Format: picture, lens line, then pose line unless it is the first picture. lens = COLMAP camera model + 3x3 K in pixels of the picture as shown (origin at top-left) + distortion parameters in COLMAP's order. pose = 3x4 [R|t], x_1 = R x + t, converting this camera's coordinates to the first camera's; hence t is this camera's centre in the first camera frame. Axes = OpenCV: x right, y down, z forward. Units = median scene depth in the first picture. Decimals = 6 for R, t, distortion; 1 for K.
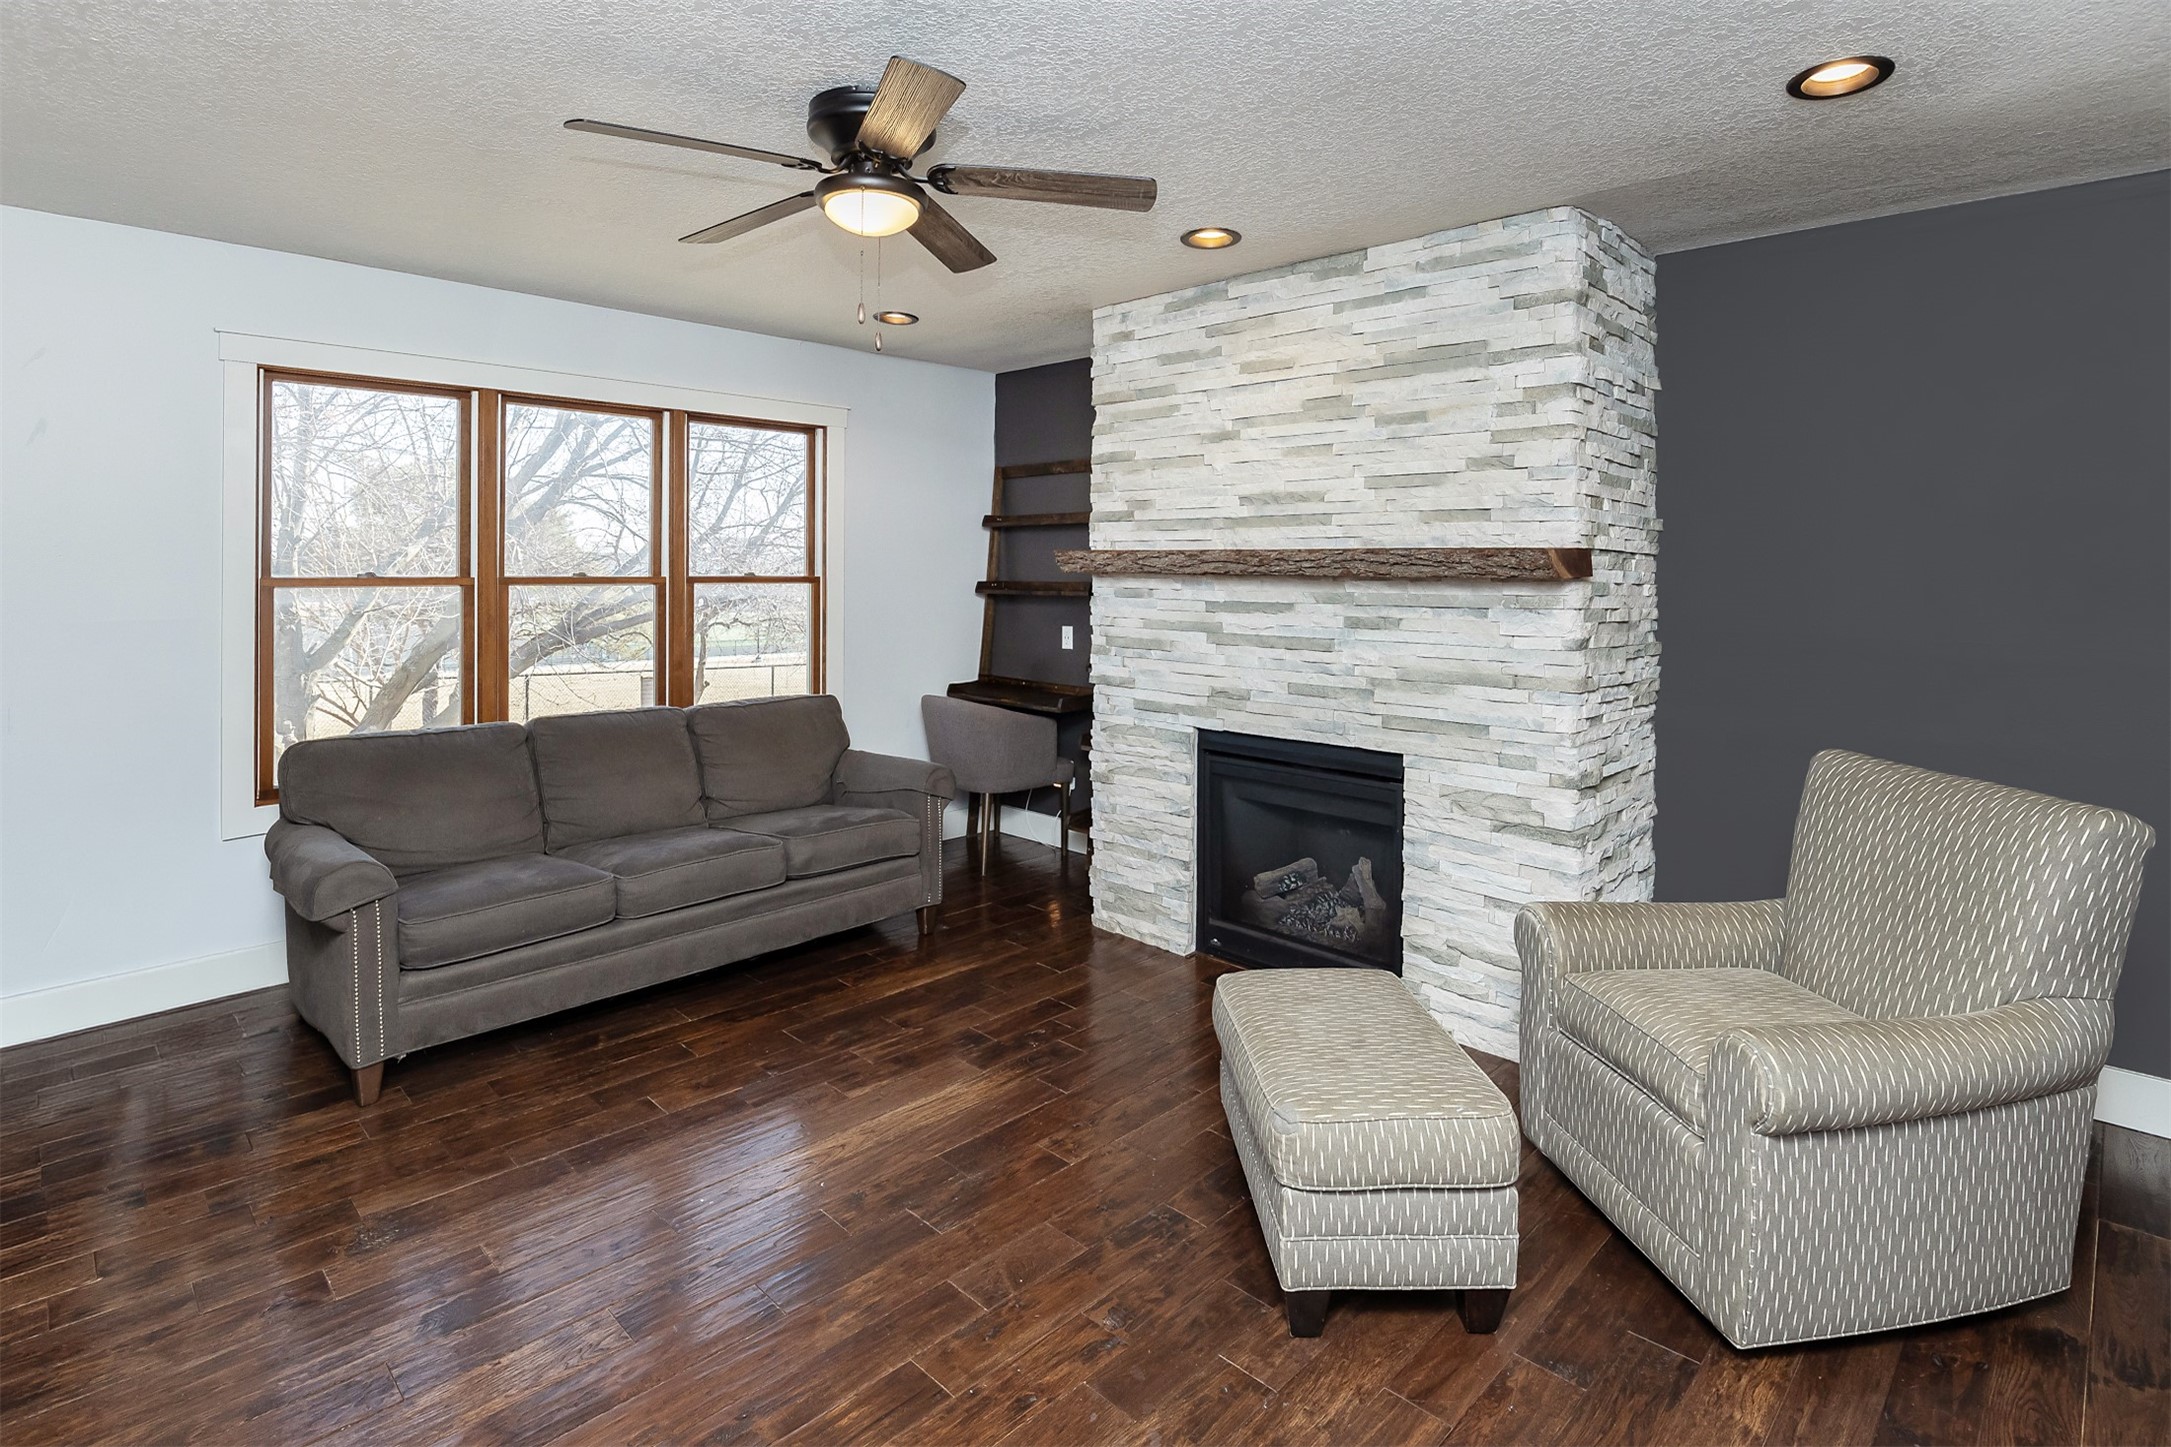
lens RADIAL K [[1103.2, 0, 1084.0], [0, 1103.2, 577.5], [0, 0, 1]] dist [-0.020568, -0.000208]
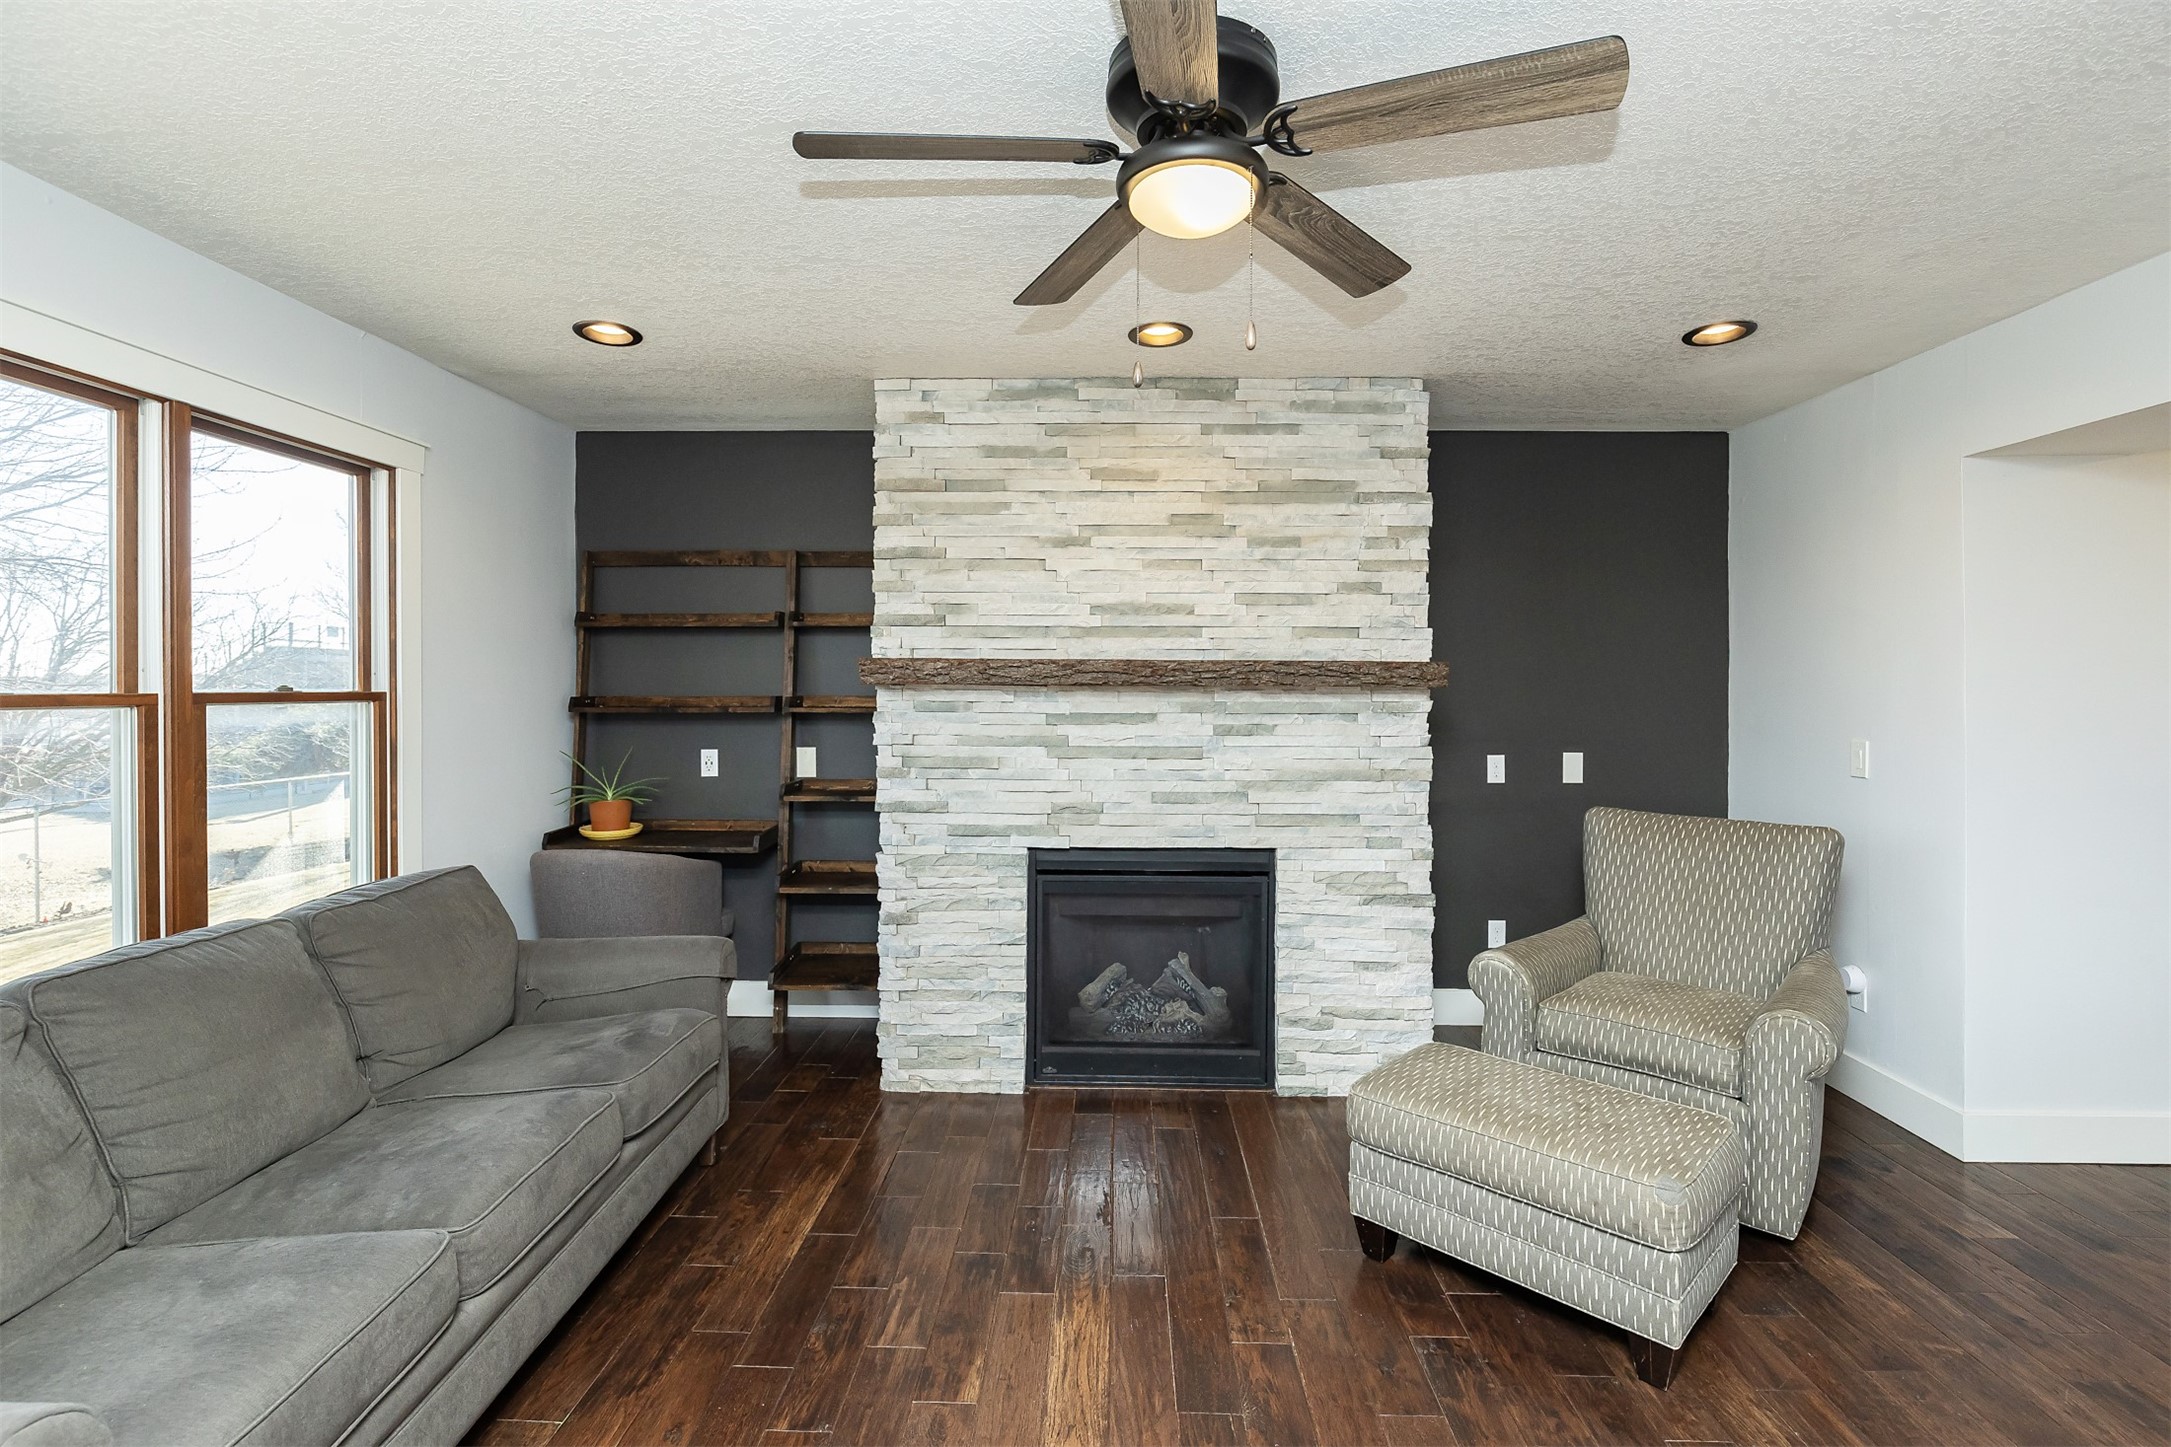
lens RADIAL K [[1002.2, 0, 1131.8], [0, 1002.2, 694.6], [0, 0, 1]] dist [0.000786, 0.000051]
pose [[0.723462, -0.010926, 0.690278, -0.439233], [0.006677, 0.999939, 0.008829, -0.002127], [-0.690332, -0.001779, 0.723490, 0.329858]]
